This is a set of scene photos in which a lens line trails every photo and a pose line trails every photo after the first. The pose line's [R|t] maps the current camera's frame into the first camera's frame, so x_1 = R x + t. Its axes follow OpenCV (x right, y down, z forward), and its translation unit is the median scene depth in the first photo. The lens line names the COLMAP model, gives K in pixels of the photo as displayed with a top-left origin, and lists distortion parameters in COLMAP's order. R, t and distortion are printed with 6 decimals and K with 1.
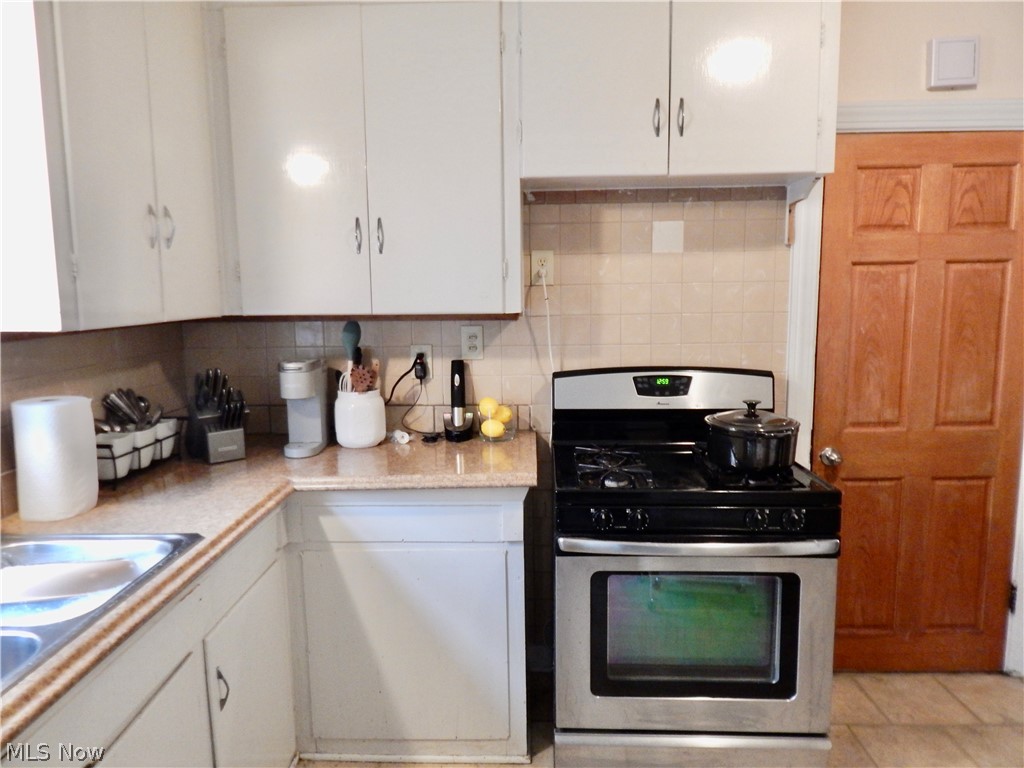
lens RADIAL K [[679.9, 0, 509.8], [0, 679.9, 383.9], [0, 0, 1]] dist [0.003875, -0.010901]
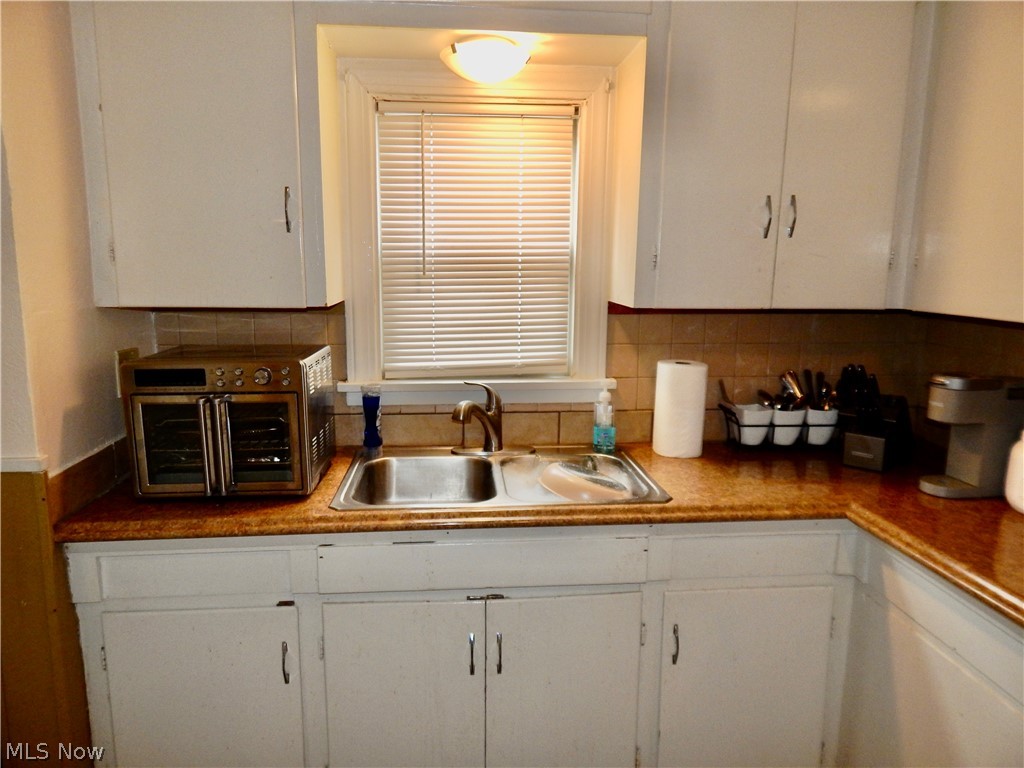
lens RADIAL K [[679.9, 0, 512.1], [0, 679.9, 383.0], [0, 0, 1]] dist [0.003875, -0.010901]
pose [[0.107148, 0.186056, -0.976679, 0.421198], [-0.150420, 0.974061, 0.169055, -0.084645], [0.982799, 0.128798, 0.132355, 0.426955]]
